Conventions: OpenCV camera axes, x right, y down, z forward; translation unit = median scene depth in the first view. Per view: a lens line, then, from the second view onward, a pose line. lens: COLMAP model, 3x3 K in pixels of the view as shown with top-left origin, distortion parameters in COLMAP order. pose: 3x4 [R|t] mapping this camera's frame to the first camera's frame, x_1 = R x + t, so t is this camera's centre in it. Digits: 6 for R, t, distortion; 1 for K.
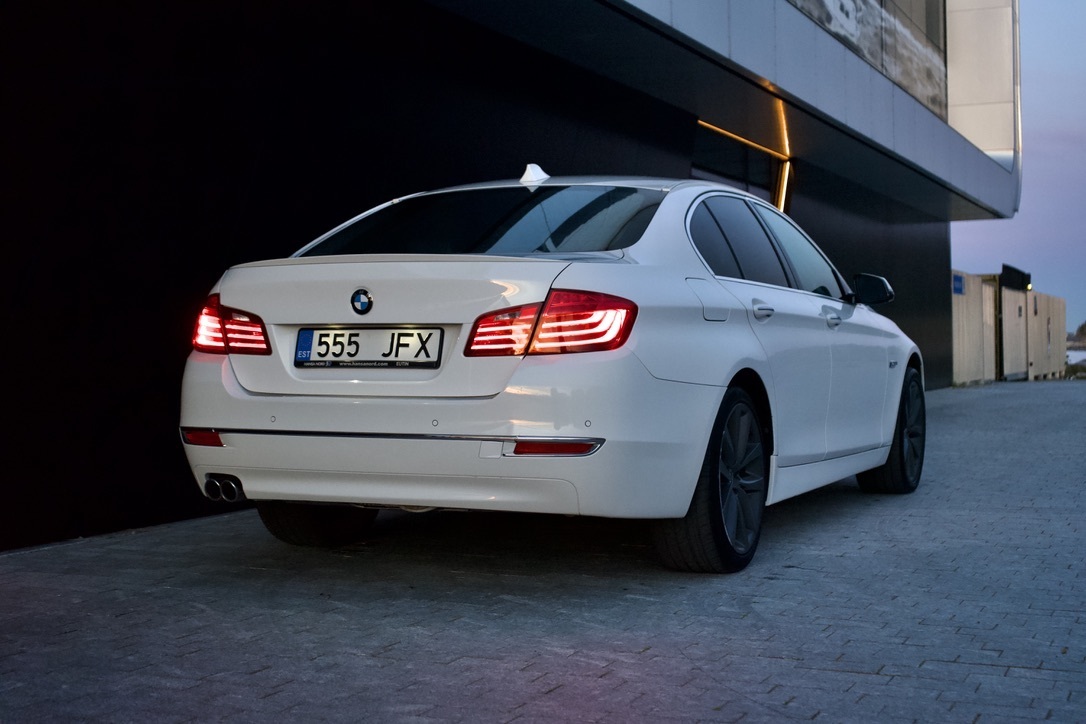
lens RADIAL K [[1579.5, 0, 543.0], [0, 1579.5, 362.0], [0, 0, 1]] dist [-0.035478, 0.006327]
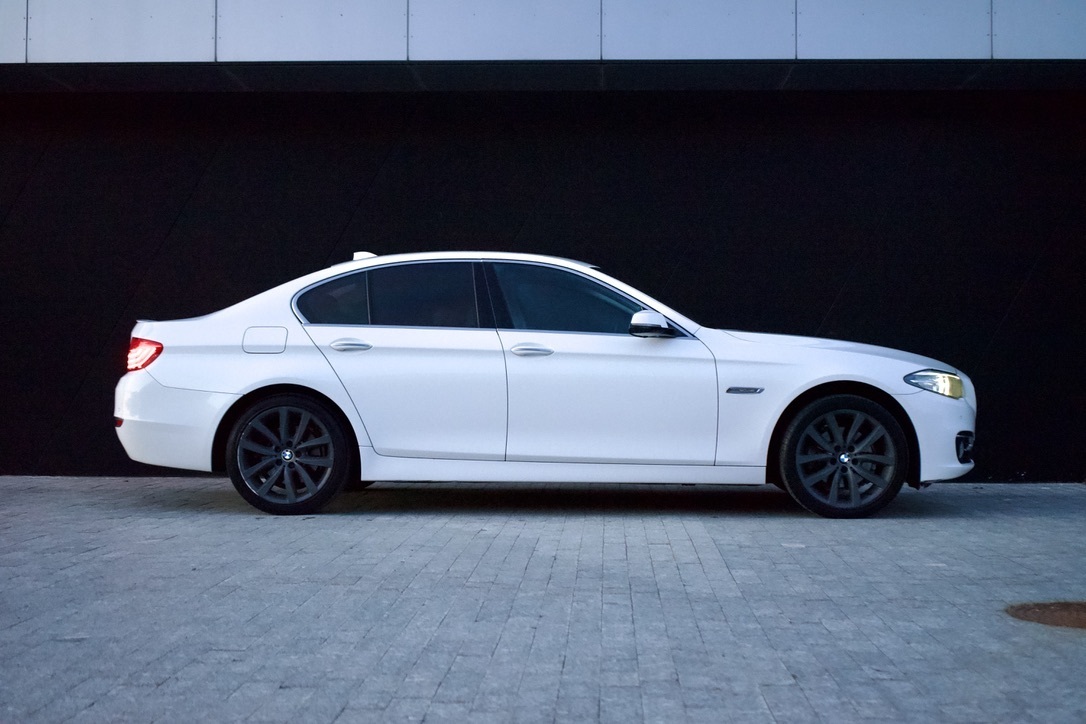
lens RADIAL K [[1579.5, 0, 543.0], [0, 1579.5, 362.0], [0, 0, 1]] dist [-0.035478, 0.006327]
pose [[0.366738, -0.006186, -0.930304, 1.803903], [-0.018245, 0.999738, -0.013840, -0.000713], [0.930145, 0.022049, 0.366529, 0.727033]]
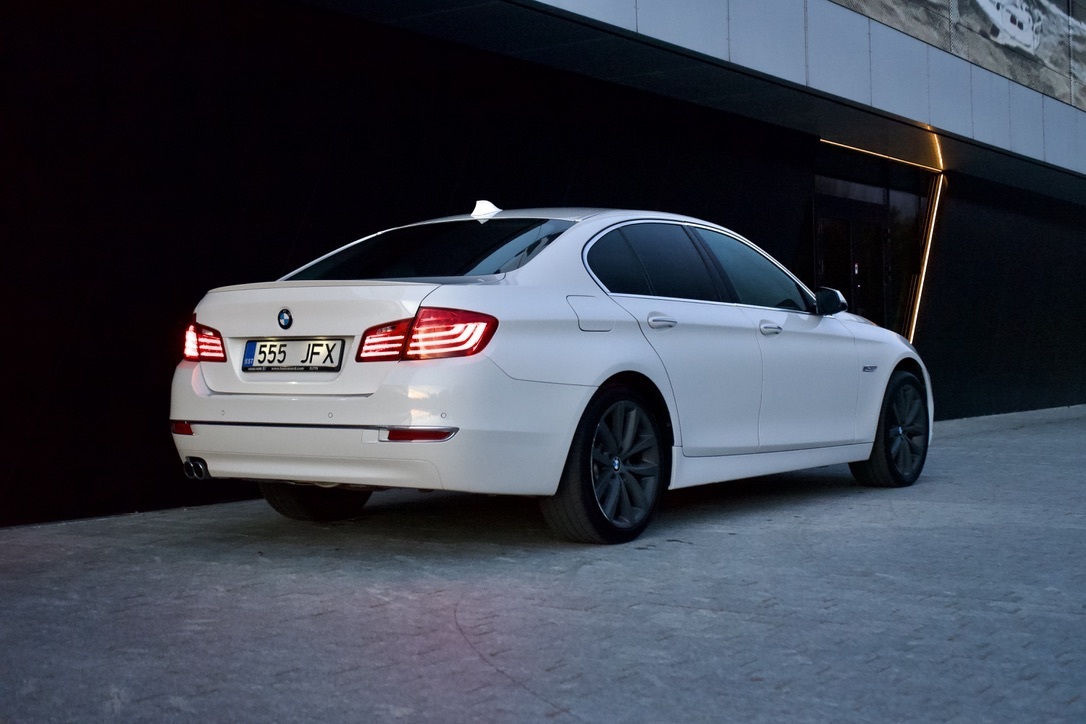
lens RADIAL K [[1579.5, 0, 543.0], [0, 1579.5, 362.0], [0, 0, 1]] dist [-0.035478, 0.006327]
pose [[0.982006, -0.006617, -0.188733, 0.315193], [0.005211, 0.999955, -0.007945, 0.006852], [0.188777, 0.006819, 0.981996, -0.187436]]
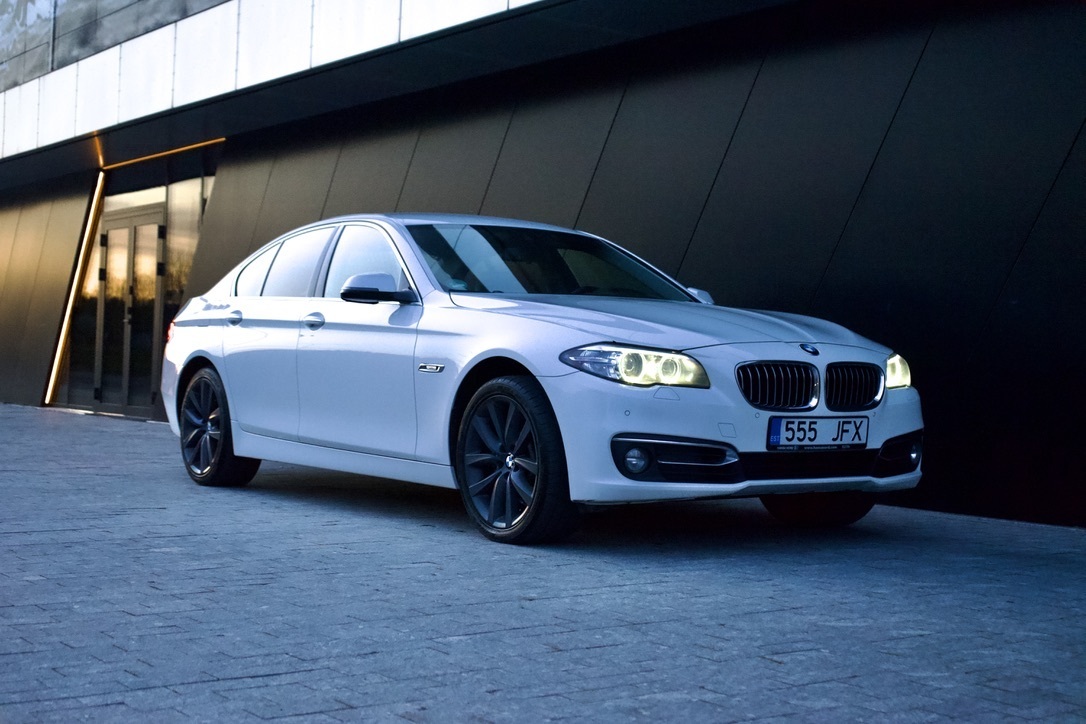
lens RADIAL K [[1579.5, 0, 543.0], [0, 1579.5, 362.0], [0, 0, 1]] dist [-0.035478, 0.006327]
pose [[-0.507168, -0.003818, -0.861839, 1.428987], [-0.030032, 0.999461, 0.013245, -0.023213], [0.861324, 0.032600, -0.507010, 2.280962]]
